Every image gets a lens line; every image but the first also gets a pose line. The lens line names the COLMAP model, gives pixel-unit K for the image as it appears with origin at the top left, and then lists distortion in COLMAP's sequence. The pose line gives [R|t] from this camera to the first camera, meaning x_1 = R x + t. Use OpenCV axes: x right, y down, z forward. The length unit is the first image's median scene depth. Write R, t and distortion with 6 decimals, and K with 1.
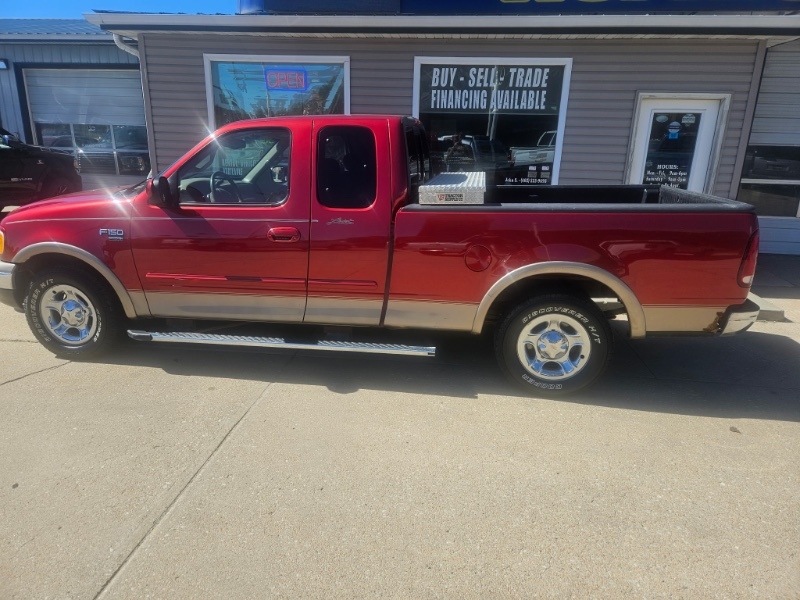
lens RADIAL K [[532.4, 0, 398.5], [0, 532.4, 298.7], [0, 0, 1]] dist [0.069348, -0.051519]
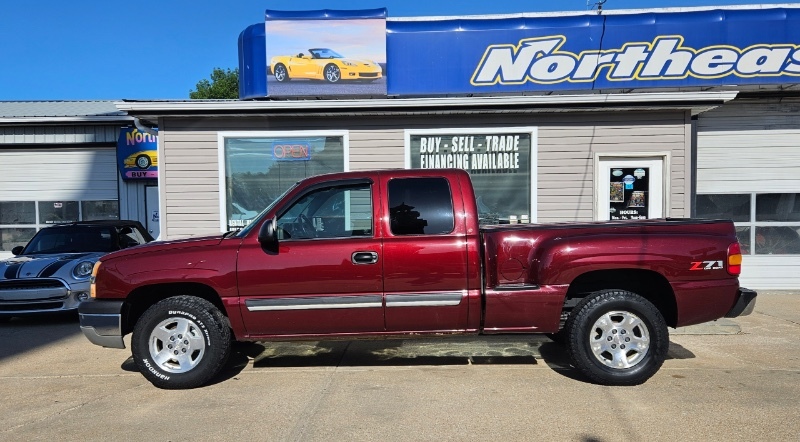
lens RADIAL K [[628.1, 0, 397.6], [0, 628.1, 241.5], [0, 0, 1]] dist [0.074915, -0.059637]
pose [[0.996221, -0.040387, 0.076888, -0.099638], [0.057481, 0.970266, -0.235117, 0.106932], [-0.065106, 0.238648, 0.968921, -0.263037]]
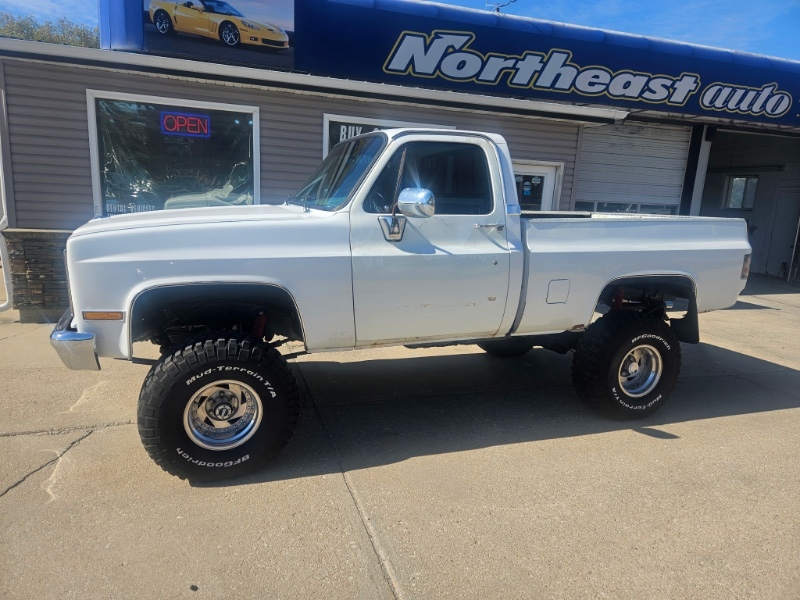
lens RADIAL K [[532.4, 0, 394.8], [0, 532.4, 297.4], [0, 0, 1]] dist [0.069348, -0.051519]
pose [[0.910099, -0.059420, 0.410108, -0.296324], [0.091831, 0.993979, -0.059773, -0.013828], [-0.404087, 0.092060, 0.910076, 0.016613]]
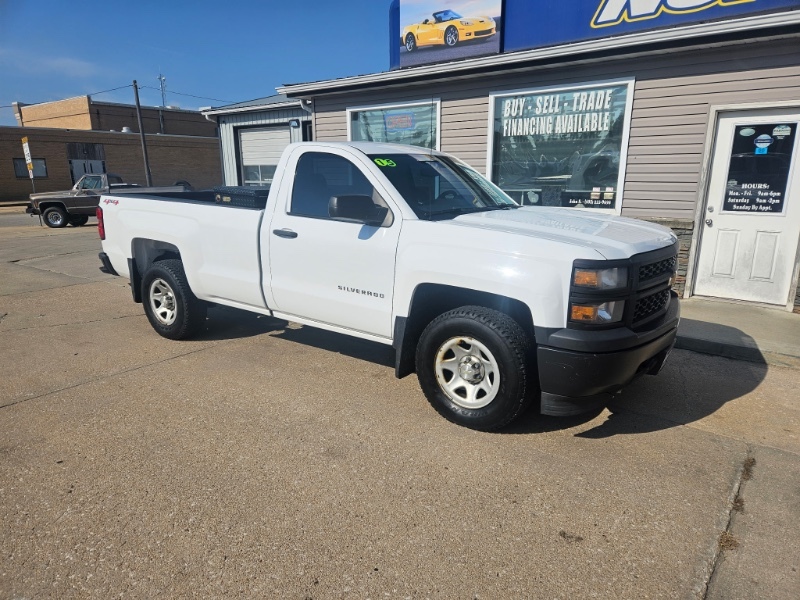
lens RADIAL K [[532.4, 0, 398.1], [0, 532.4, 304.8], [0, 0, 1]] dist [0.069348, -0.051519]
pose [[0.850454, 0.100113, -0.516435, 0.488413], [-0.121276, 0.992592, -0.007297, 0.020201], [0.511878, 0.068837, 0.856295, -0.023527]]
